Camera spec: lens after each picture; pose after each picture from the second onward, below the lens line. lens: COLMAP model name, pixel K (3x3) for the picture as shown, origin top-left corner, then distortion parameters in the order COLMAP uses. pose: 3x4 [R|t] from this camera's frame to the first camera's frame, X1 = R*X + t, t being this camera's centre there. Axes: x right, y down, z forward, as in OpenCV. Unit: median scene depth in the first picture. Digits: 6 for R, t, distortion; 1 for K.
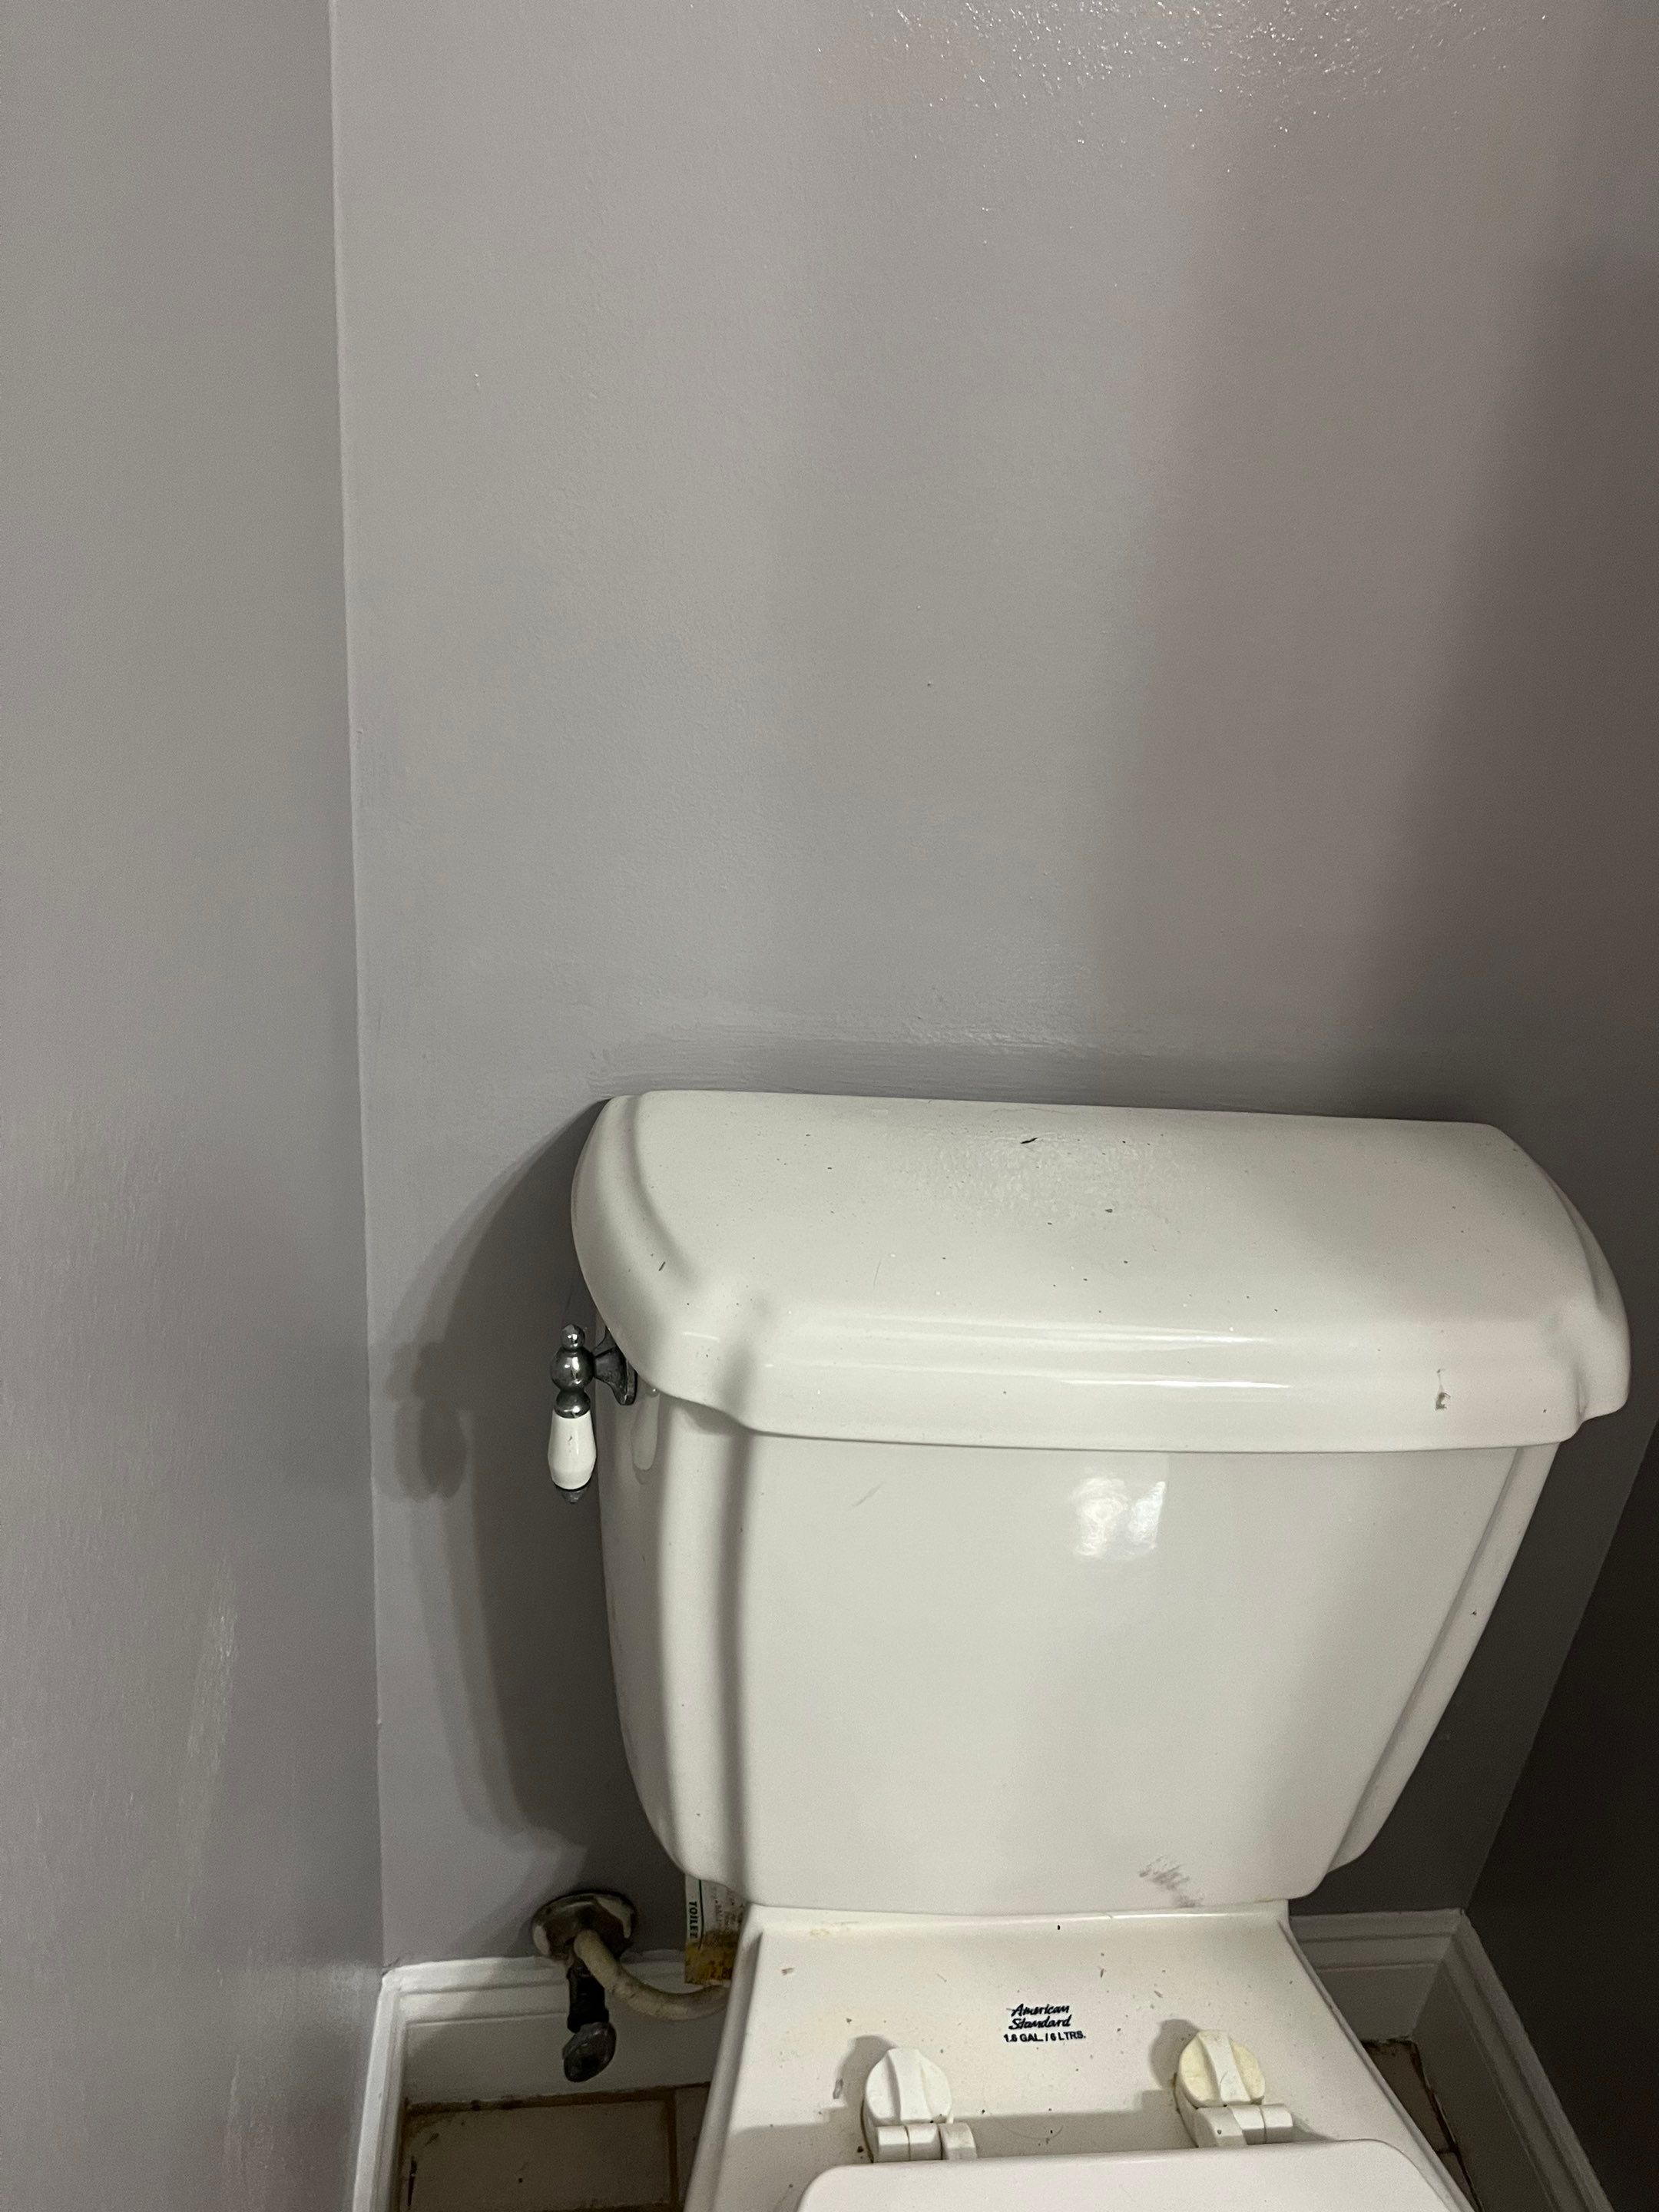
lens RADIAL K [[1673.5, 0, 819.4], [0, 1673.5, 1101.2], [0, 0, 1]] dist [0.055001, -0.087424]
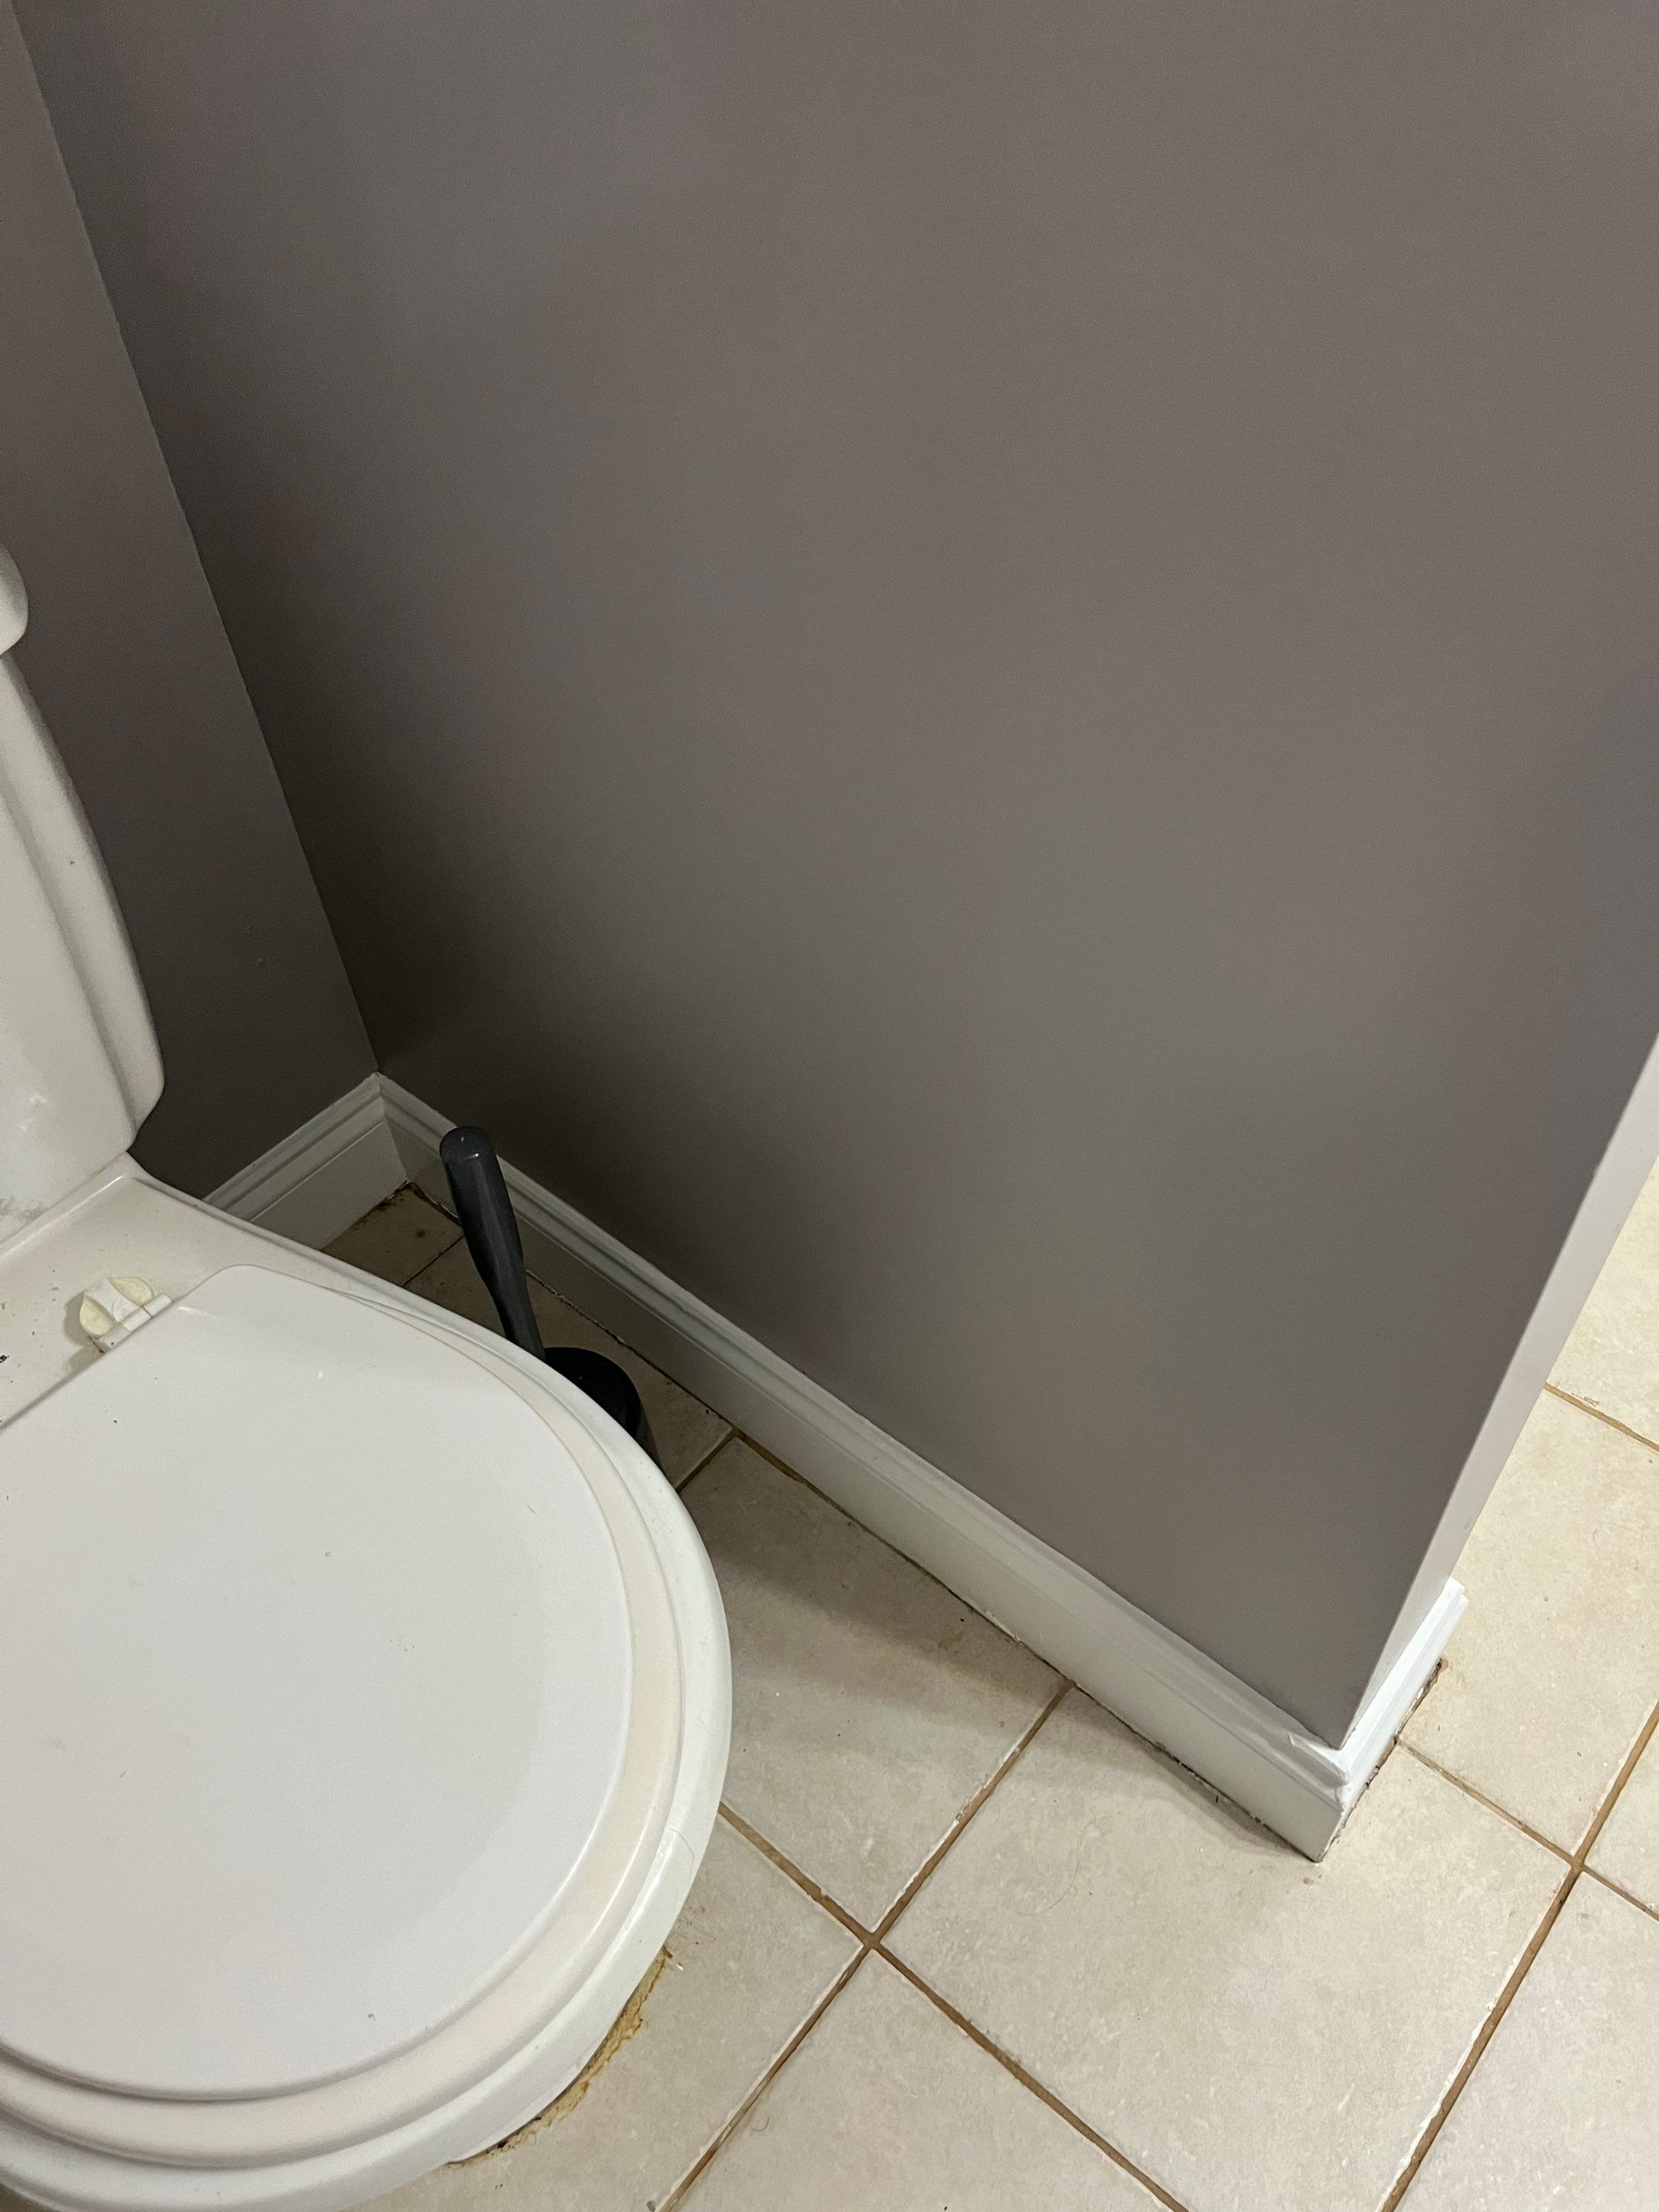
lens RADIAL K [[1673.5, 0, 811.1], [0, 1673.5, 1110.1], [0, 0, 1]] dist [0.055001, -0.087424]
pose [[0.728657, -0.588501, 0.350323, 0.248777], [0.414271, 0.786051, 0.458806, 0.119034], [-0.545379, -0.189183, 0.816561, -0.205078]]
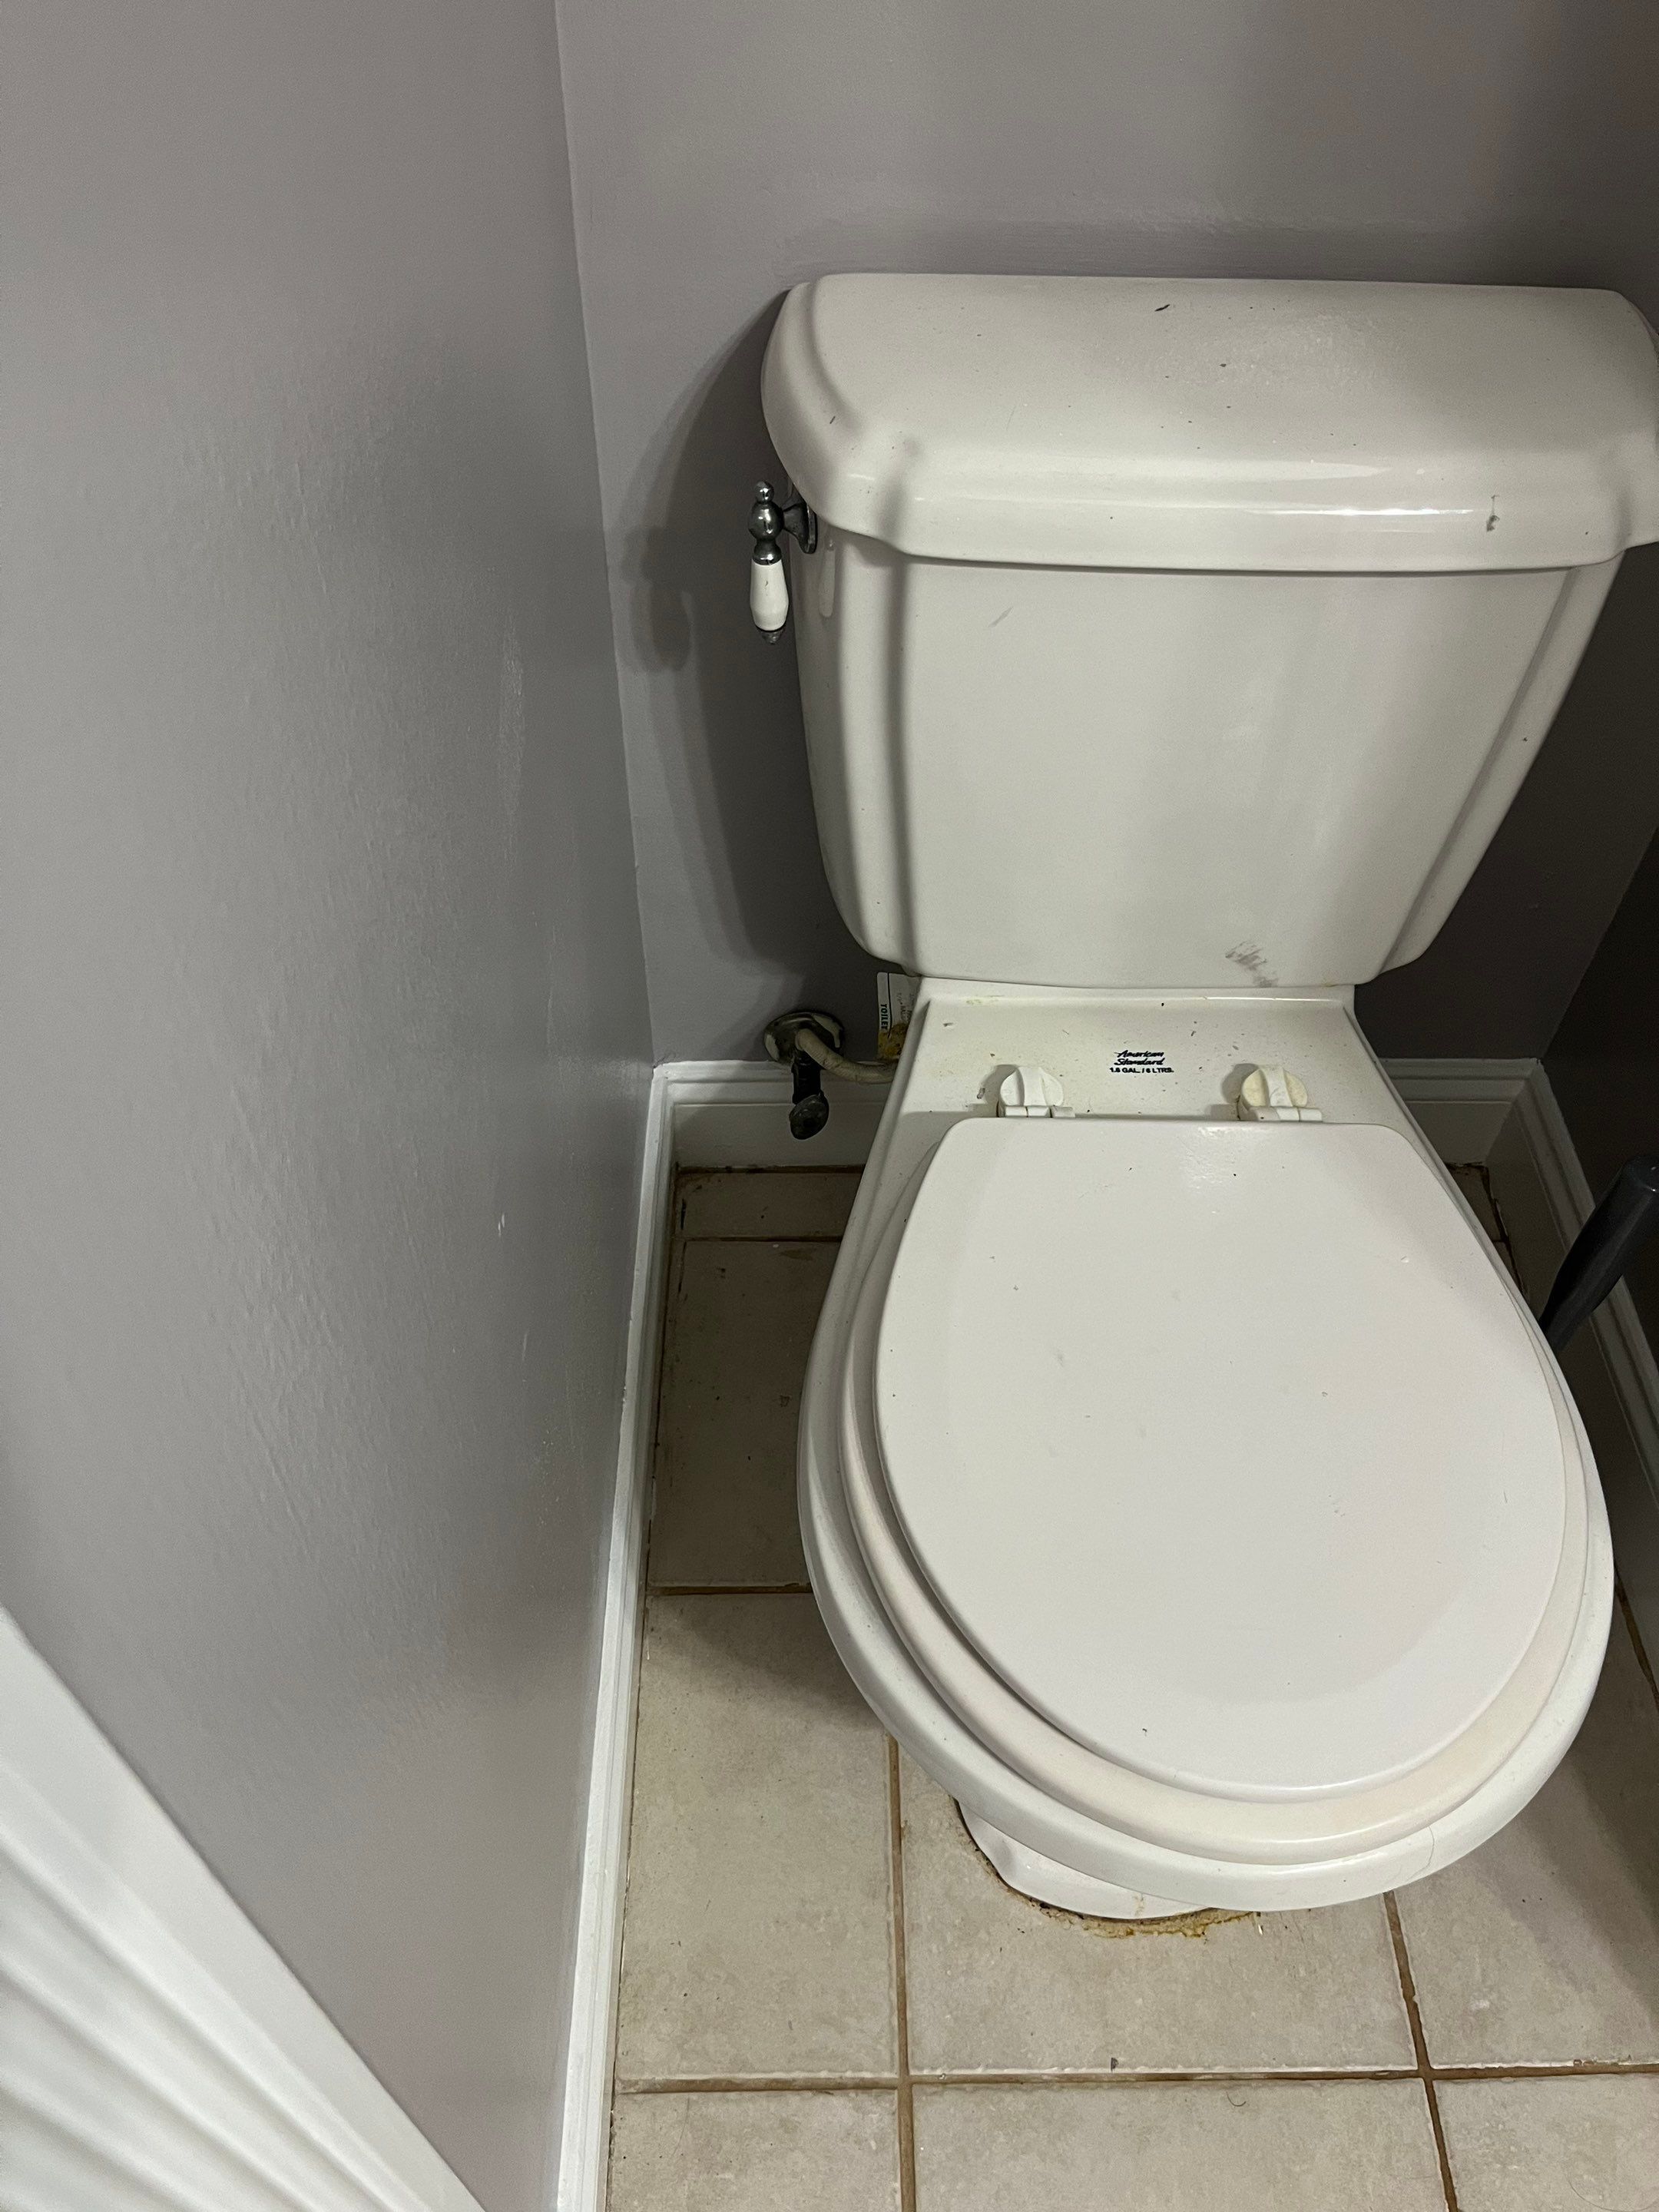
lens RADIAL K [[1673.5, 0, 817.7], [0, 1673.5, 1113.6], [0, 0, 1]] dist [0.055001, -0.087424]
pose [[0.989748, 0.029180, -0.139810, 0.065983], [0.024527, 0.929637, 0.367659, 0.096479], [0.140701, -0.367319, 0.919391, -0.249668]]
